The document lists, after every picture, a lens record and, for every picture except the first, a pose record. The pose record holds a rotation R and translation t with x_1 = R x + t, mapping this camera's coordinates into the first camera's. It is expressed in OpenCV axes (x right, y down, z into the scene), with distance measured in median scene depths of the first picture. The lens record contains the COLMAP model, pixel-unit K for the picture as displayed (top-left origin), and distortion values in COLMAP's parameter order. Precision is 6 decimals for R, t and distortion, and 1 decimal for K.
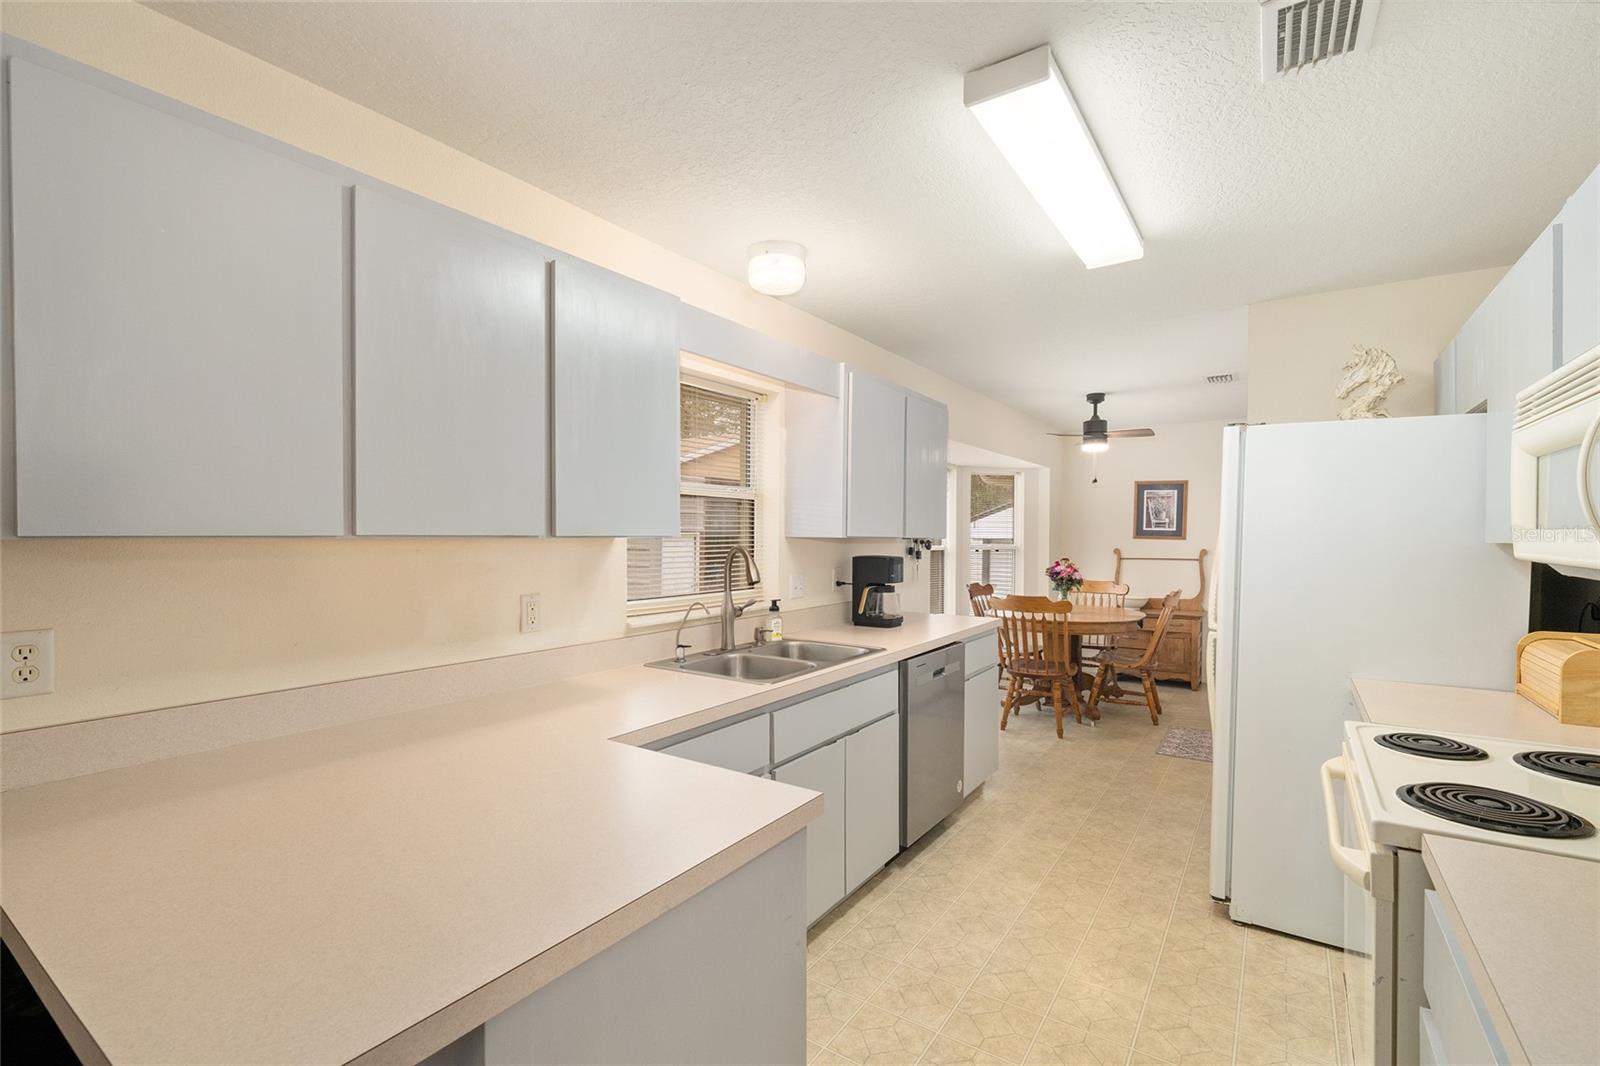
lens RADIAL K [[712.7, 0, 805.1], [0, 712.7, 544.3], [0, 0, 1]] dist [0.000394, -0.000346]
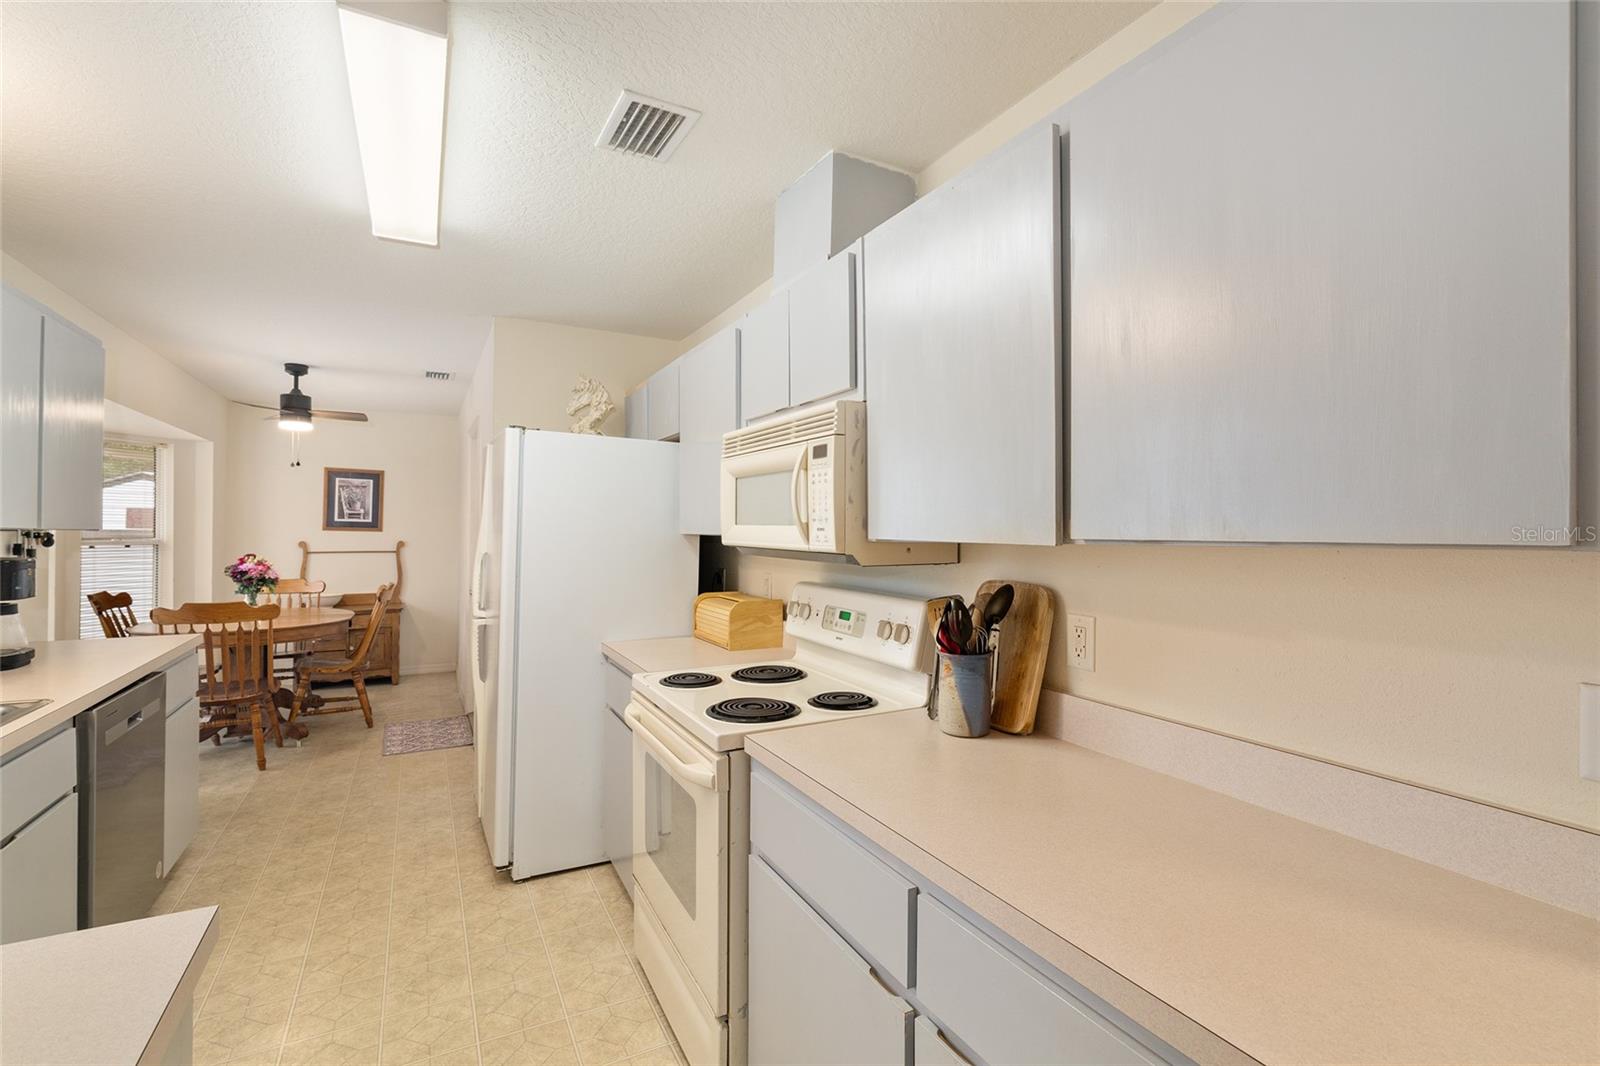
lens RADIAL K [[718.0, 0, 798.9], [0, 718.0, 528.7], [0, 0, 1]] dist [0.001531, -0.000263]
pose [[0.473194, 0.002460, 0.880955, -0.092656], [0.006308, 0.999961, -0.006180, -0.000977], [-0.880936, 0.008481, 0.473160, 0.053093]]
